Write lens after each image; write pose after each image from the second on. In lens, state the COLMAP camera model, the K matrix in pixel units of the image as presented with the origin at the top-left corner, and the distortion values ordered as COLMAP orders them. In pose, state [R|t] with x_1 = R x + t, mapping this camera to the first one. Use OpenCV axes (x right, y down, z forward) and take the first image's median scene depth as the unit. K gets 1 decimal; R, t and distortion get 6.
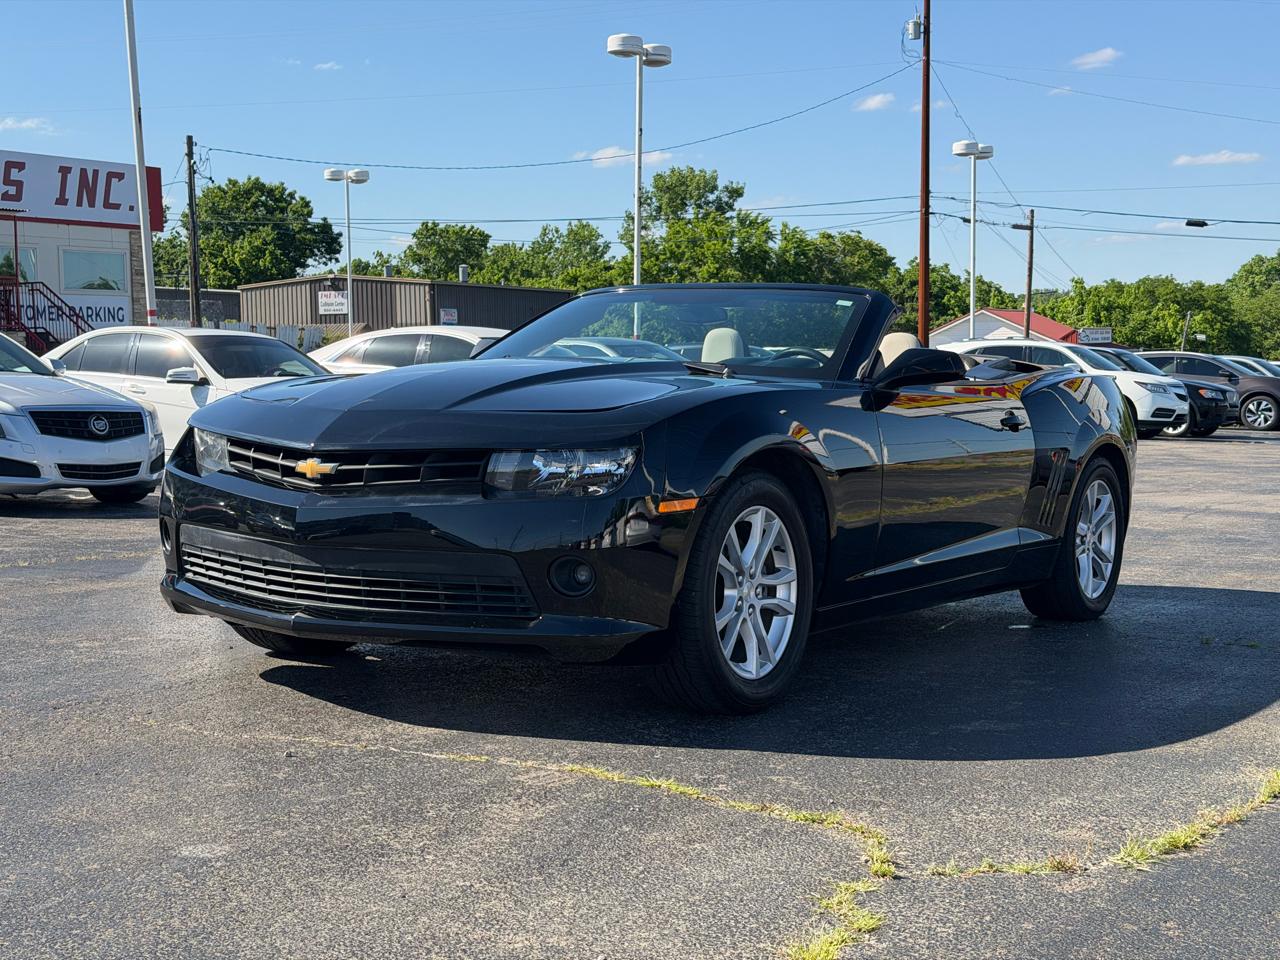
lens RADIAL K [[1804.6, 0, 635.8], [0, 1804.6, 479.7], [0, 0, 1]] dist [0.202912, -0.325210]
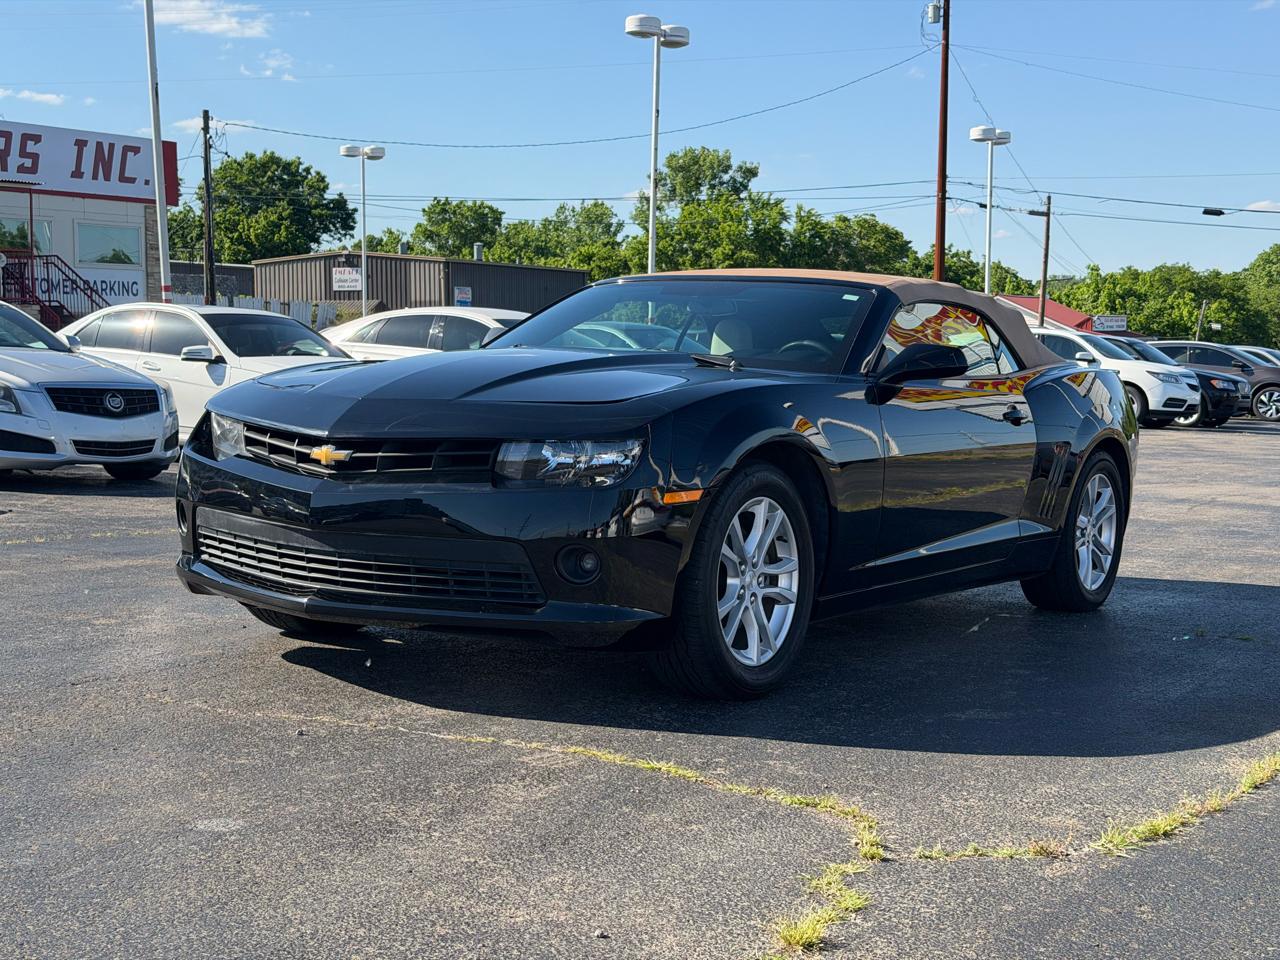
lens RADIAL K [[1809.9, 0, 647.2], [0, 1809.9, 476.9], [0, 0, 1]] dist [0.202246, -0.334164]
pose [[0.999898, 0.014295, -0.000599, 0.003387], [-0.014289, 0.999856, 0.009142, -0.005340], [0.000729, -0.009133, 0.999958, -0.026844]]
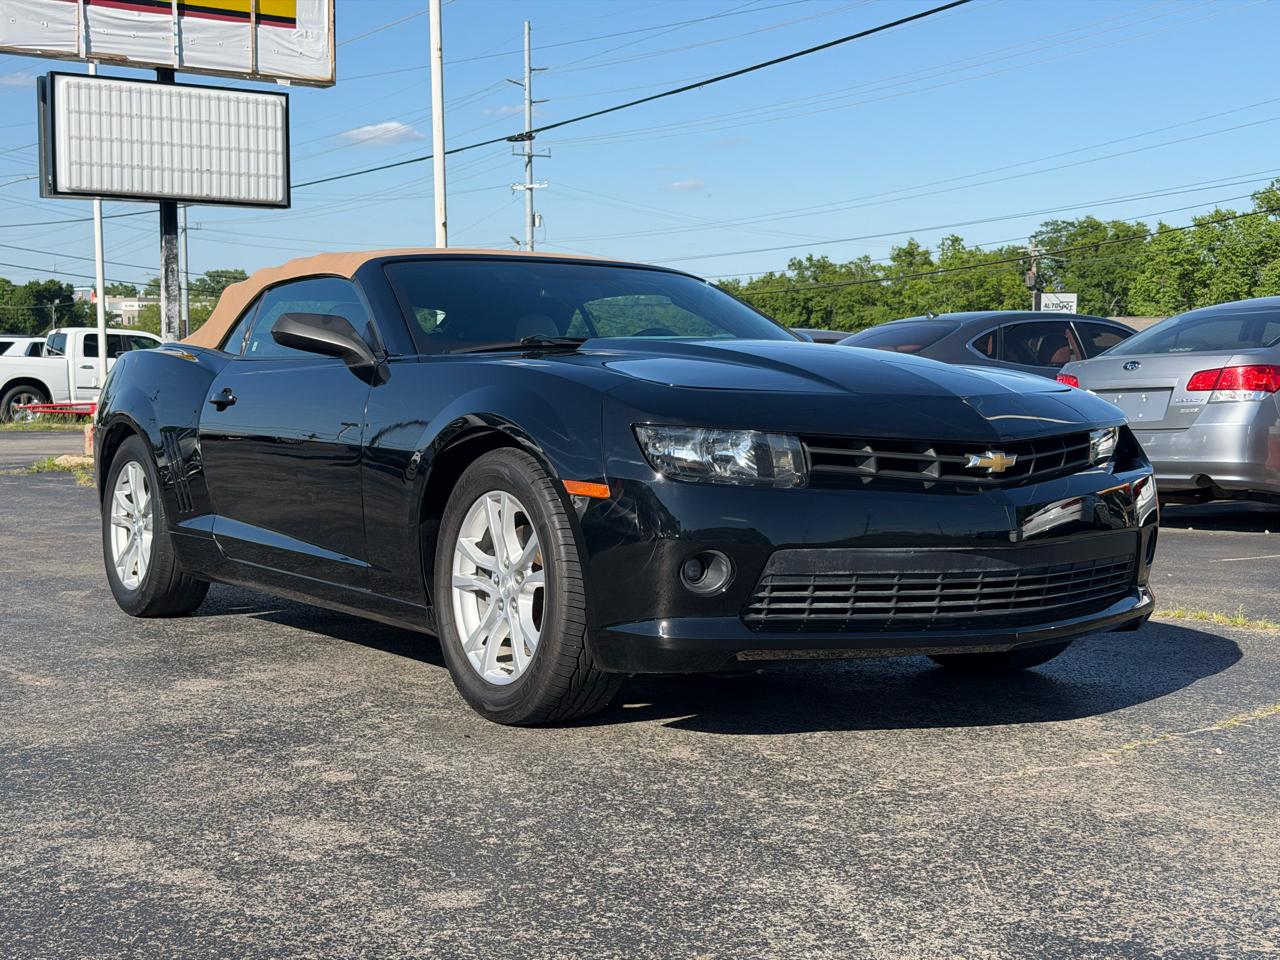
lens RADIAL K [[1814.9, 0, 638.3], [0, 1814.9, 482.2], [0, 0, 1]] dist [0.208820, -0.438763]
pose [[0.392064, -0.068613, 0.917375, -0.982932], [0.059146, 0.997032, 0.049293, -0.046906], [-0.918034, 0.034933, 0.394959, 0.735876]]
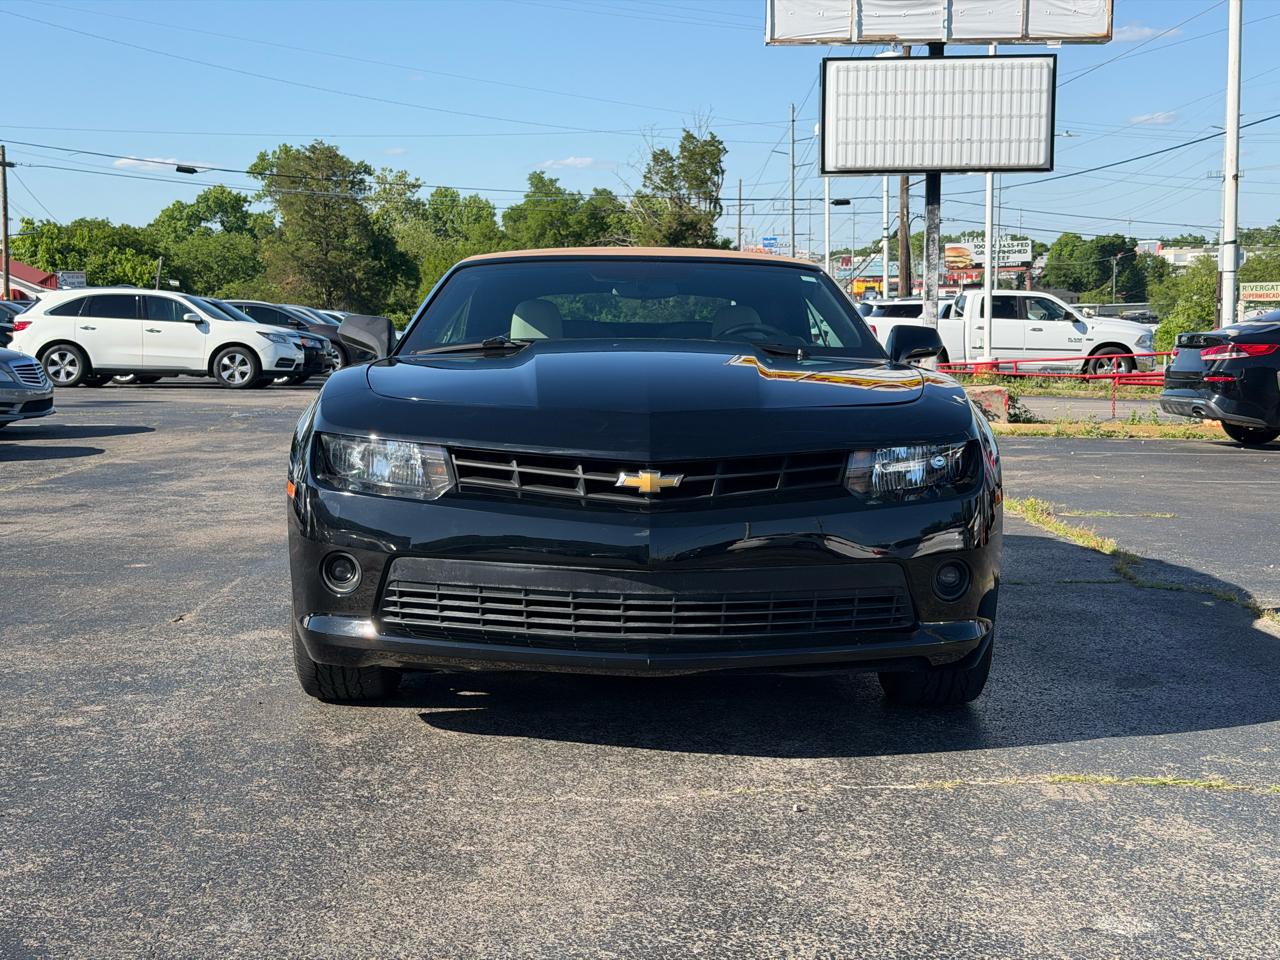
lens RADIAL K [[1810.8, 0, 624.6], [0, 1810.8, 481.3], [0, 0, 1]] dist [0.167533, -0.104319]
pose [[0.831260, -0.060584, 0.552573, -0.608198], [0.042734, 0.998066, 0.045140, -0.042058], [-0.554239, -0.013910, 0.832241, 0.260736]]
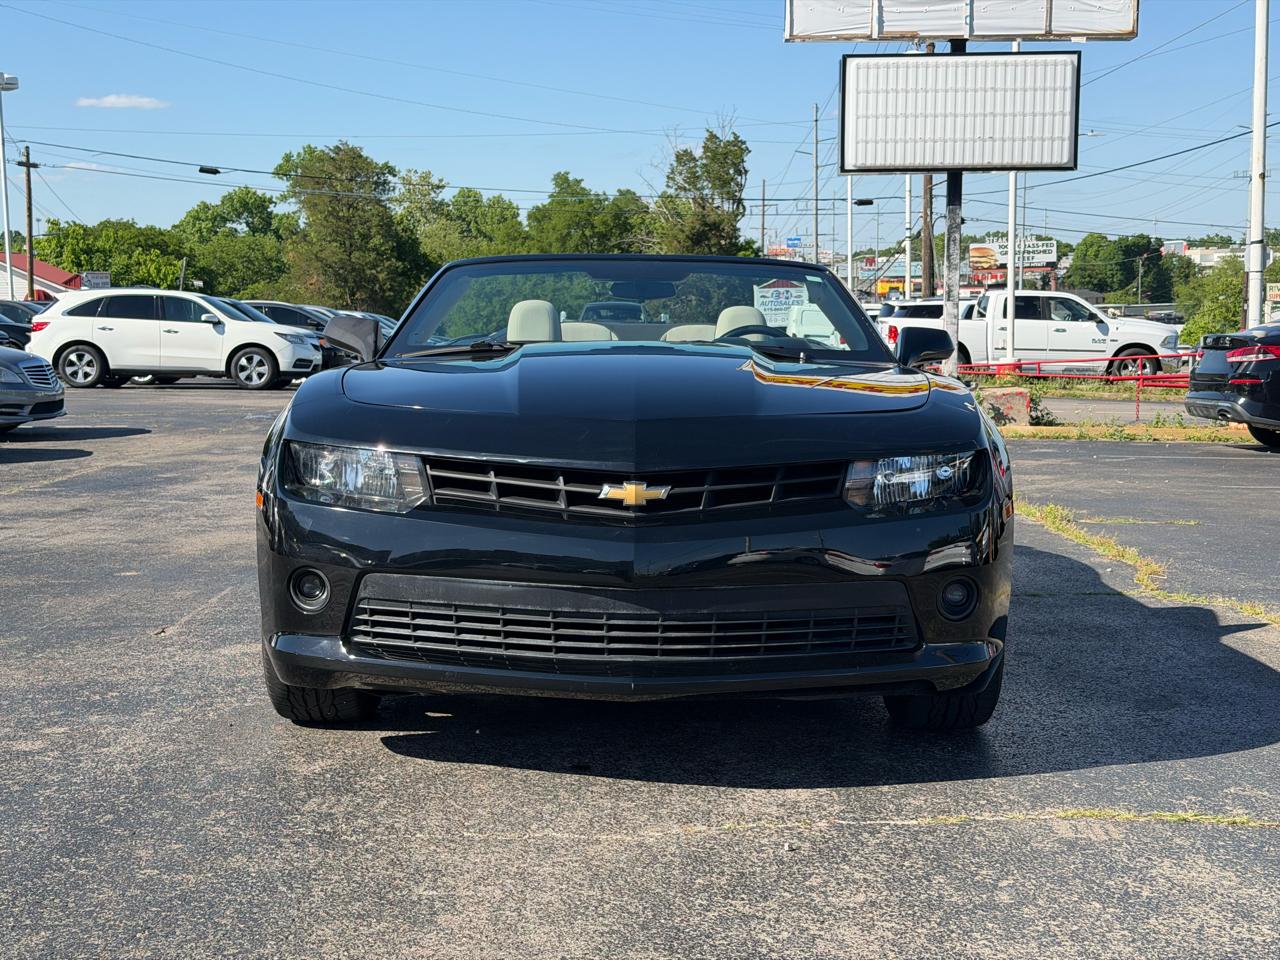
lens RADIAL K [[1804.6, 0, 635.8], [0, 1804.6, 479.7], [0, 0, 1]] dist [0.202912, -0.325210]
pose [[0.835739, -0.059337, 0.545912, -0.565238], [0.042220, 0.998145, 0.043856, -0.043959], [-0.547502, -0.013603, 0.836694, 0.293811]]
